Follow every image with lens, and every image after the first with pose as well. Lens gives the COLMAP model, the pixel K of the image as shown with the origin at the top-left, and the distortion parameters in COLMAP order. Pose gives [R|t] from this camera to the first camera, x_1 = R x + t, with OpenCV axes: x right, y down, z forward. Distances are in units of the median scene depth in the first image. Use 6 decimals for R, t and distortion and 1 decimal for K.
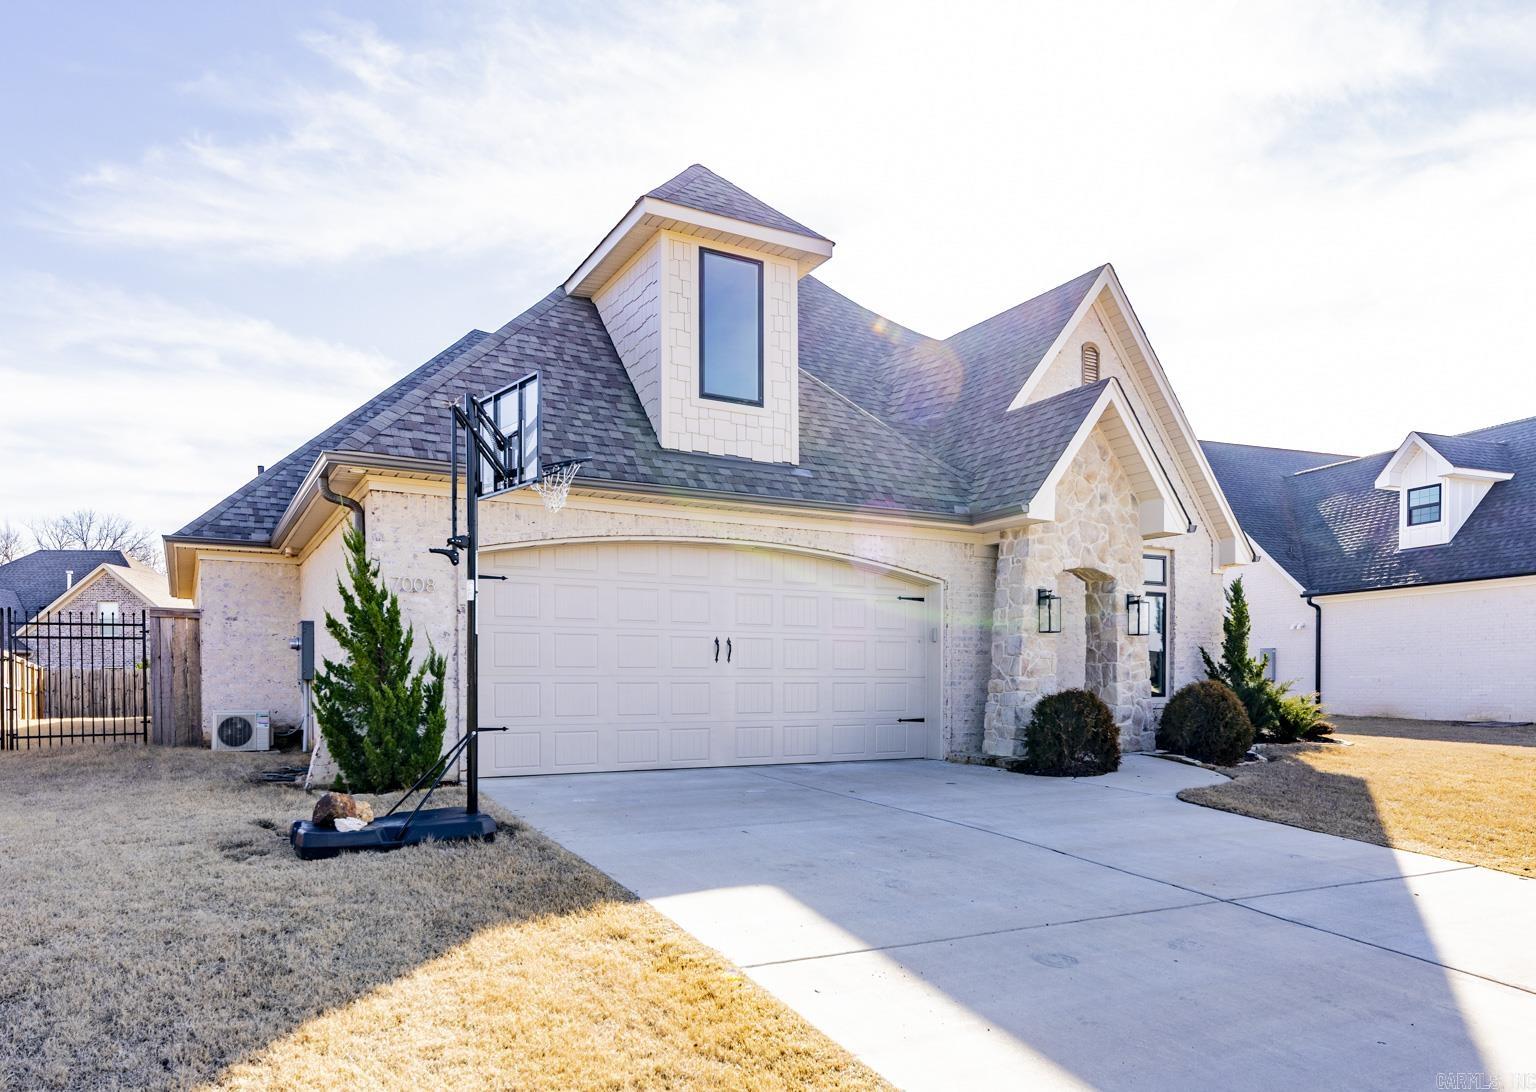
lens RADIAL K [[1053.0, 0, 767.8], [0, 1053.0, 700.4], [0, 0, 1]] dist [-0.000111, -0.000667]
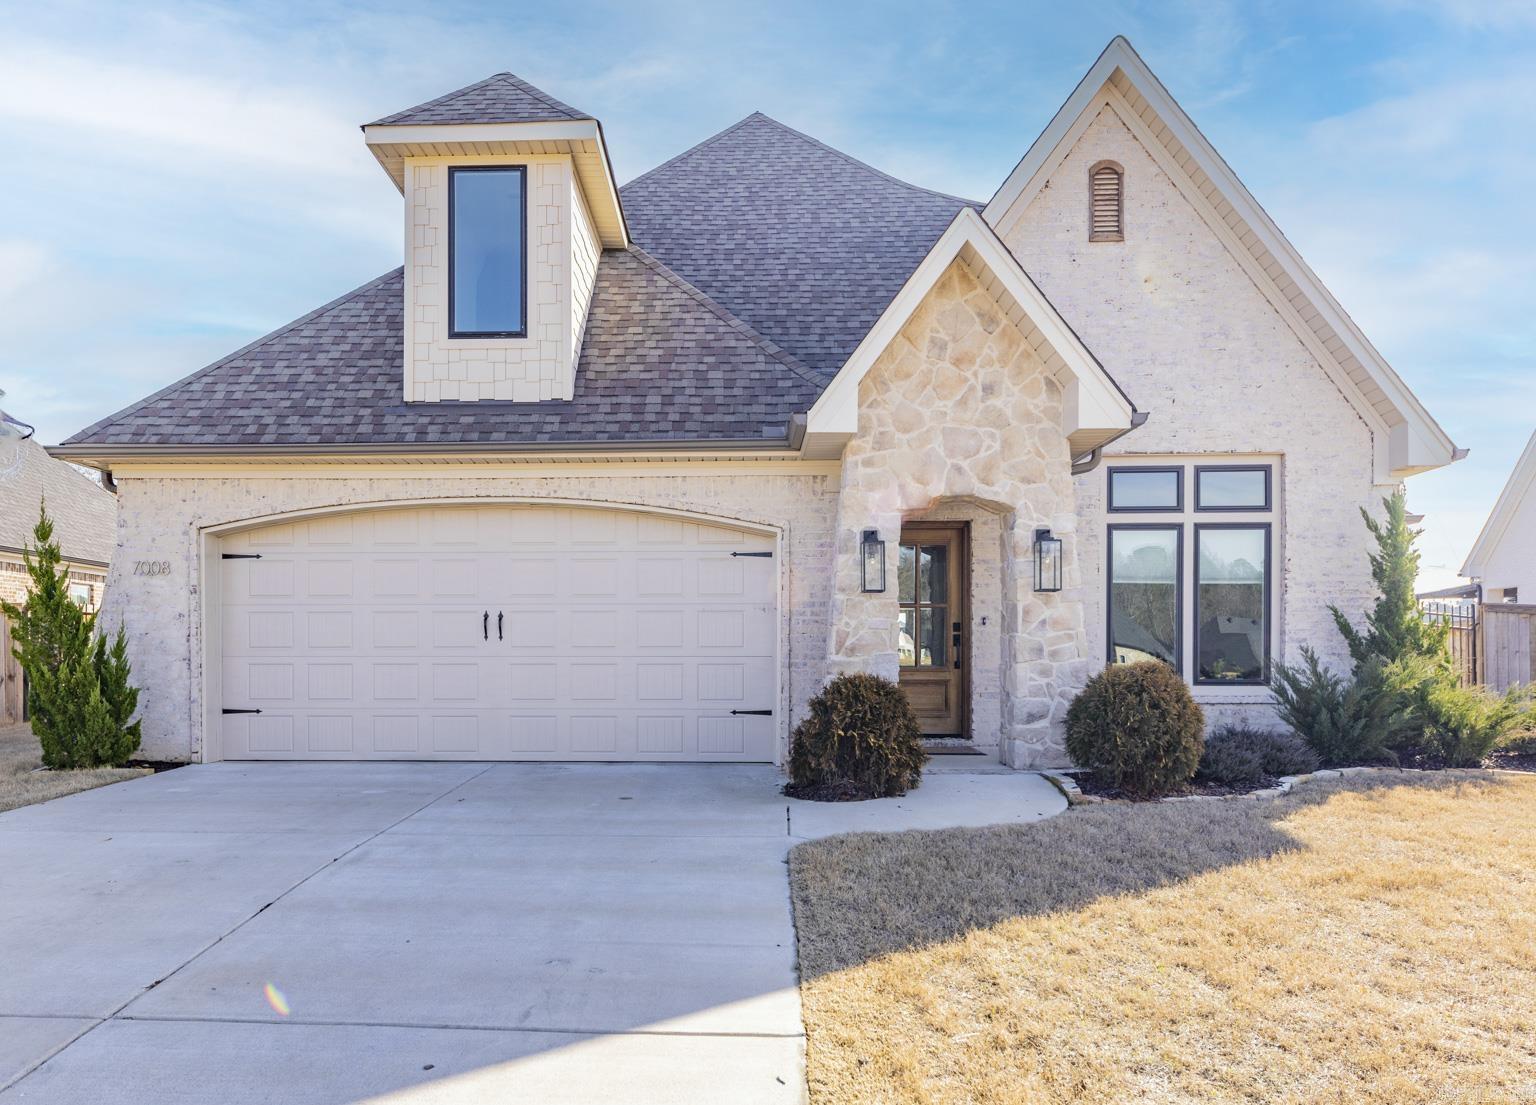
lens RADIAL K [[1074.0, 0, 768.0], [0, 1074.0, 670.6], [0, 0, 1]] dist [0.006593, 0.000081]
pose [[0.842687, 0.003826, -0.538391, 0.589366], [-0.008541, 0.999944, -0.006263, -0.007259], [0.538336, 0.009876, 0.842672, 0.359598]]
